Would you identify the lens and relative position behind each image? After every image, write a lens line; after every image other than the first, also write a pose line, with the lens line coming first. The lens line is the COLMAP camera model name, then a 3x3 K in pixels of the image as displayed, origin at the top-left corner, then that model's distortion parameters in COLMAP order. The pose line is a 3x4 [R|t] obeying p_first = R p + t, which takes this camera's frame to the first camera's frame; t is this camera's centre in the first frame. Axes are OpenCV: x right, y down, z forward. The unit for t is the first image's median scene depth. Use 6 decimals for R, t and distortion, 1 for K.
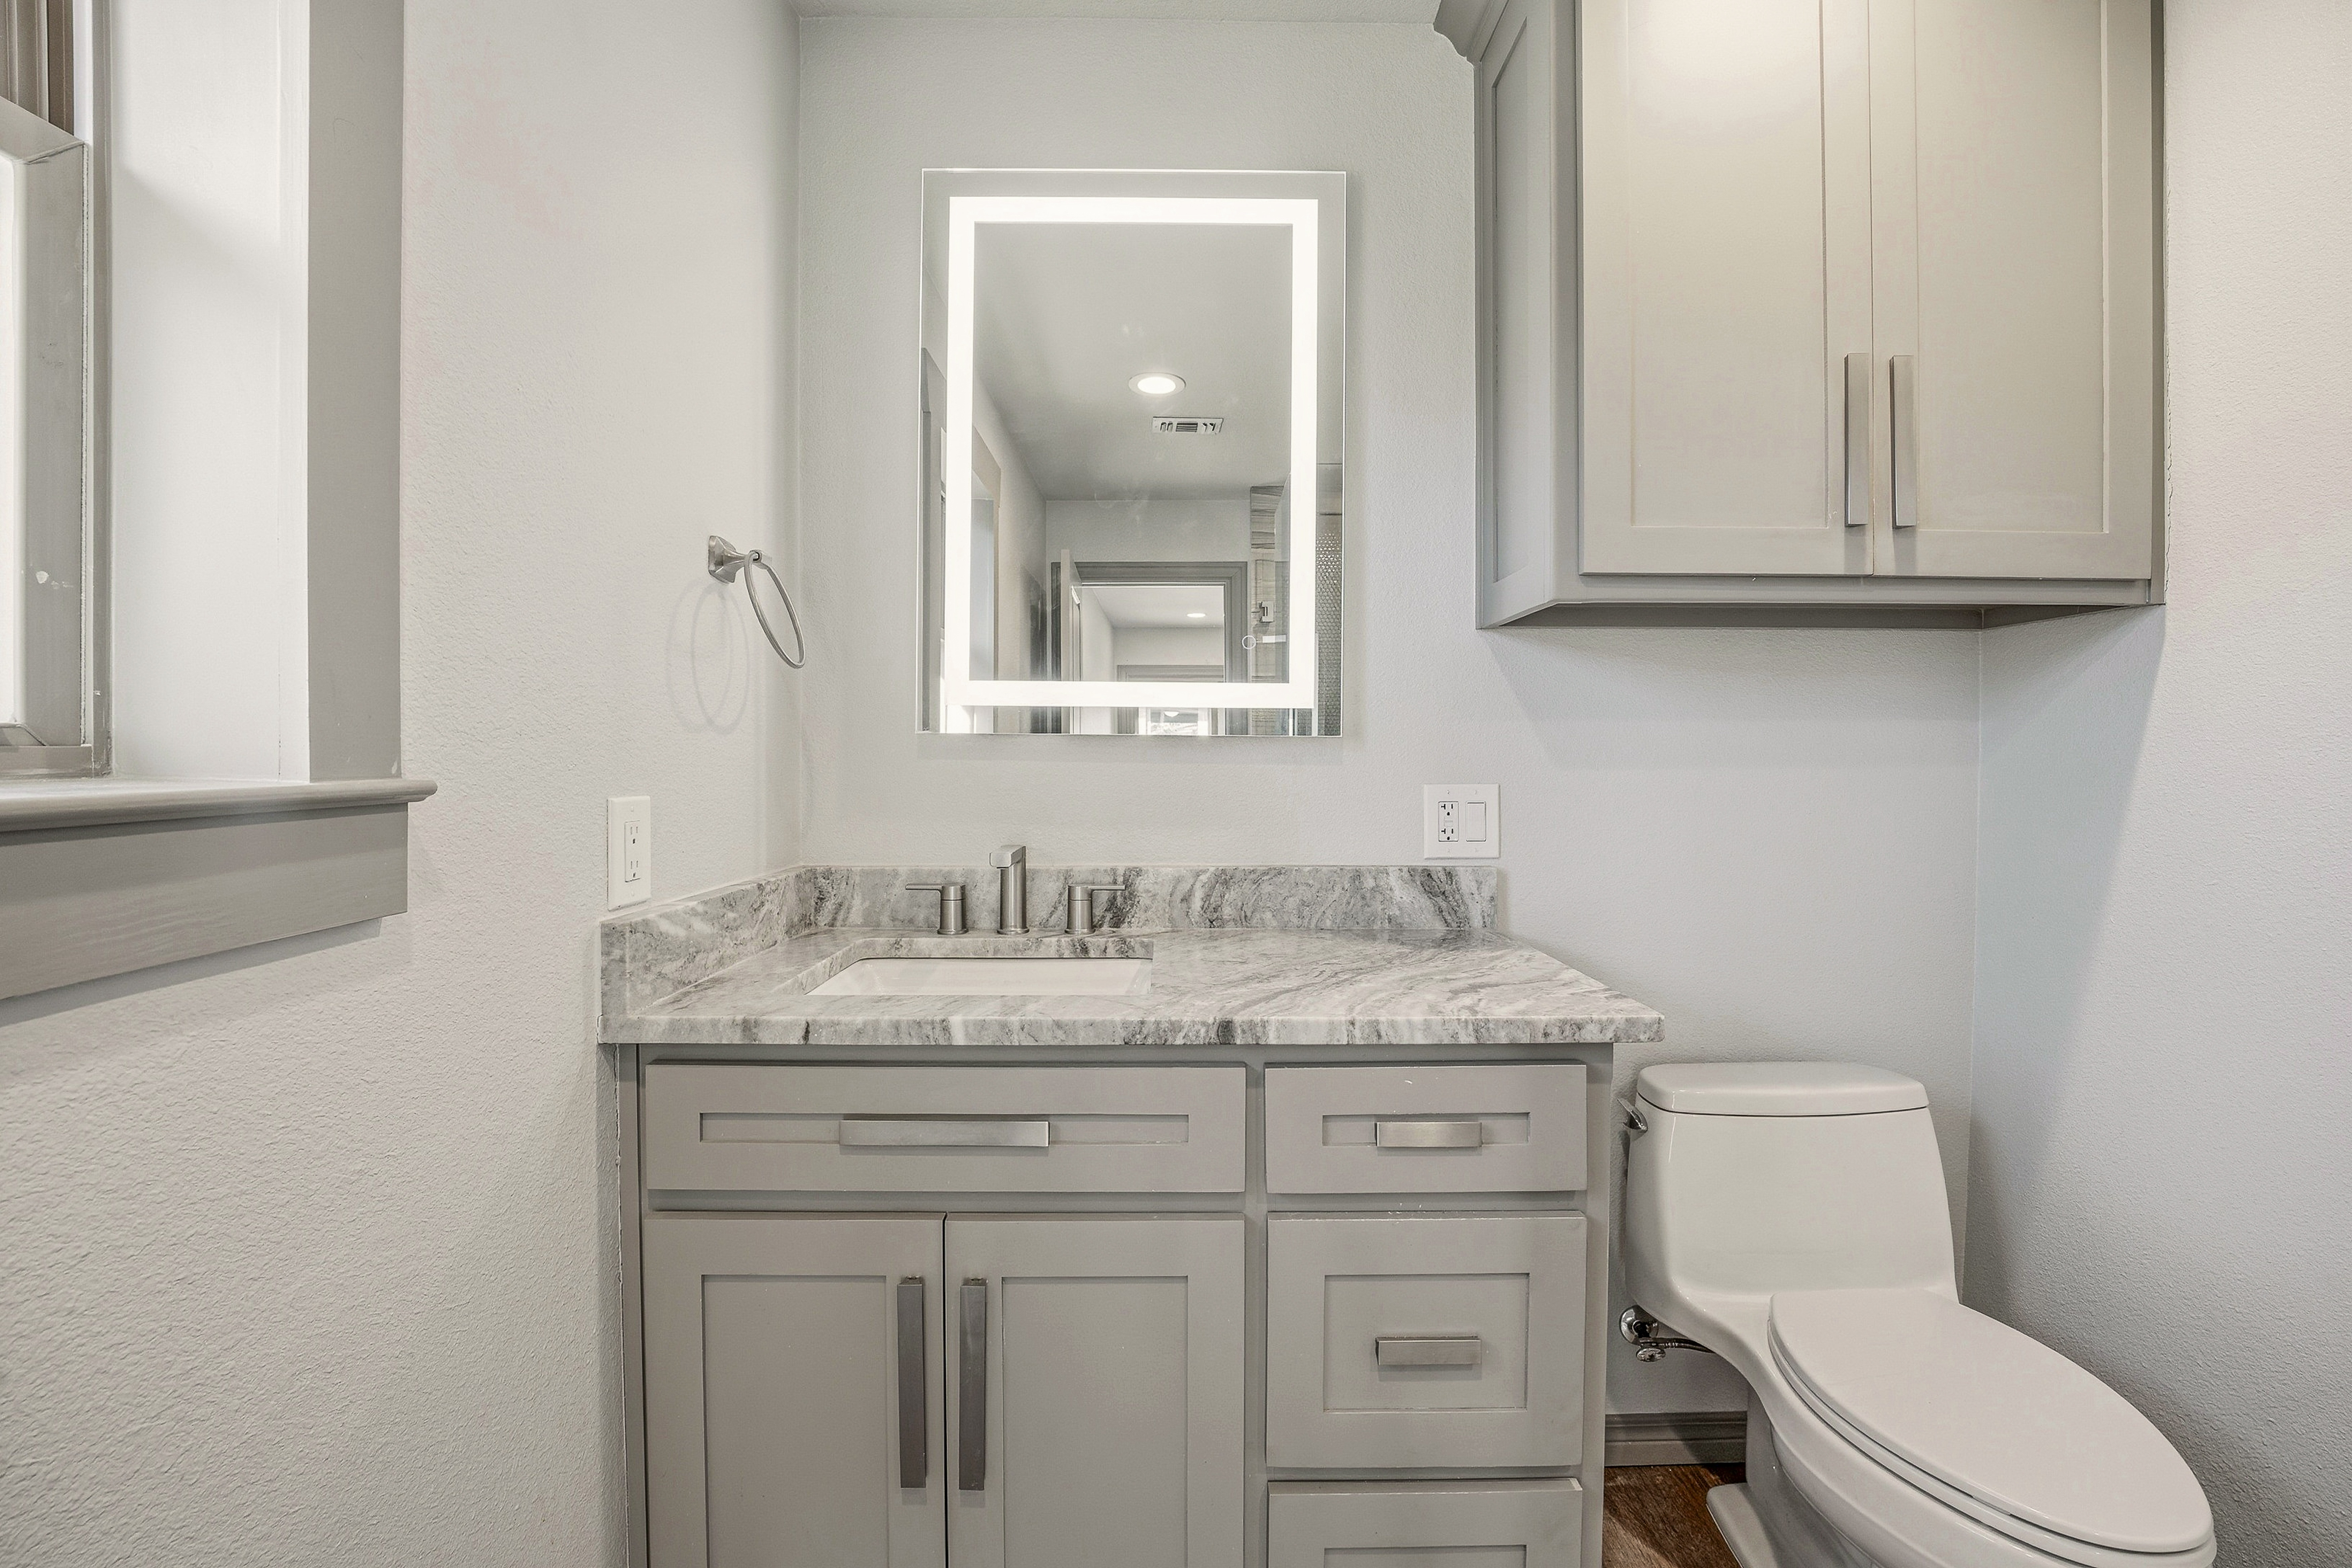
lens RADIAL K [[957.5, 0, 1174.4], [0, 957.5, 770.1], [0, 0, 1]] dist [-0.020529, -0.000167]
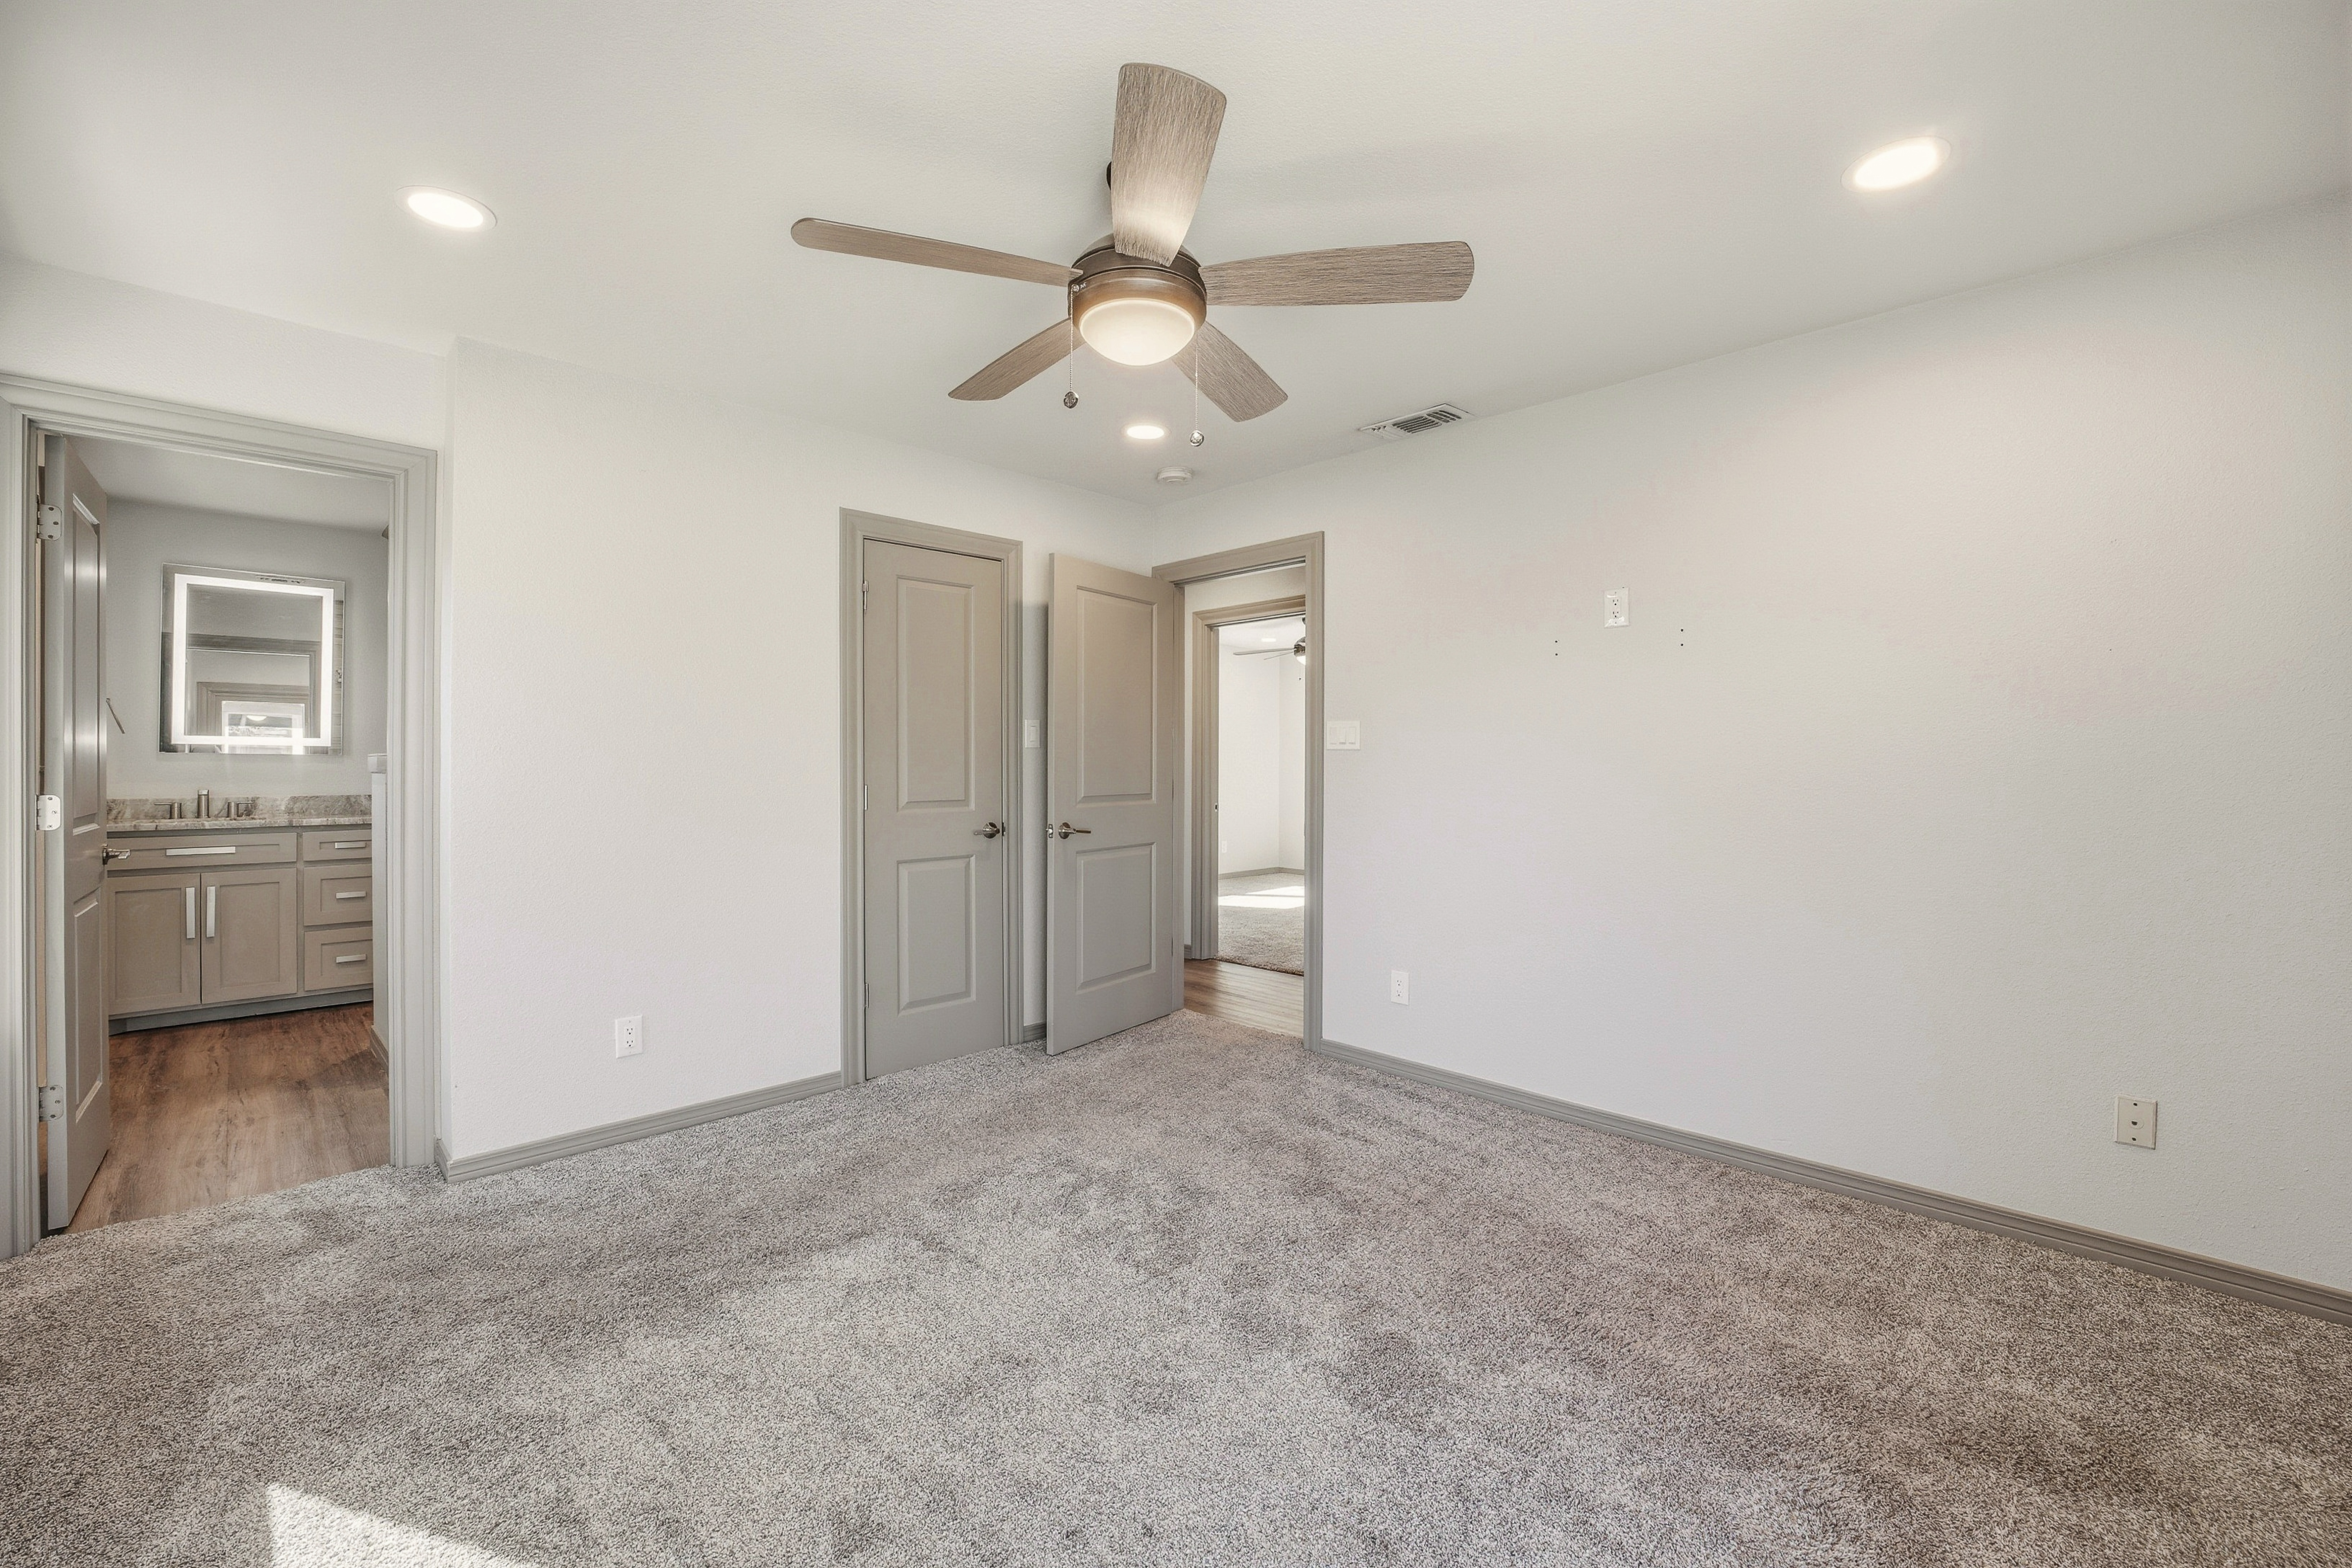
lens RADIAL K [[957.5, 0, 1174.4], [0, 957.5, 770.1], [0, 0, 1]] dist [-0.020529, -0.000167]
pose [[0.720606, 0.001467, 0.693343, -0.006936], [0.020789, 0.999502, -0.023721, 0.151019], [-0.693033, 0.031507, 0.720217, -3.275336]]
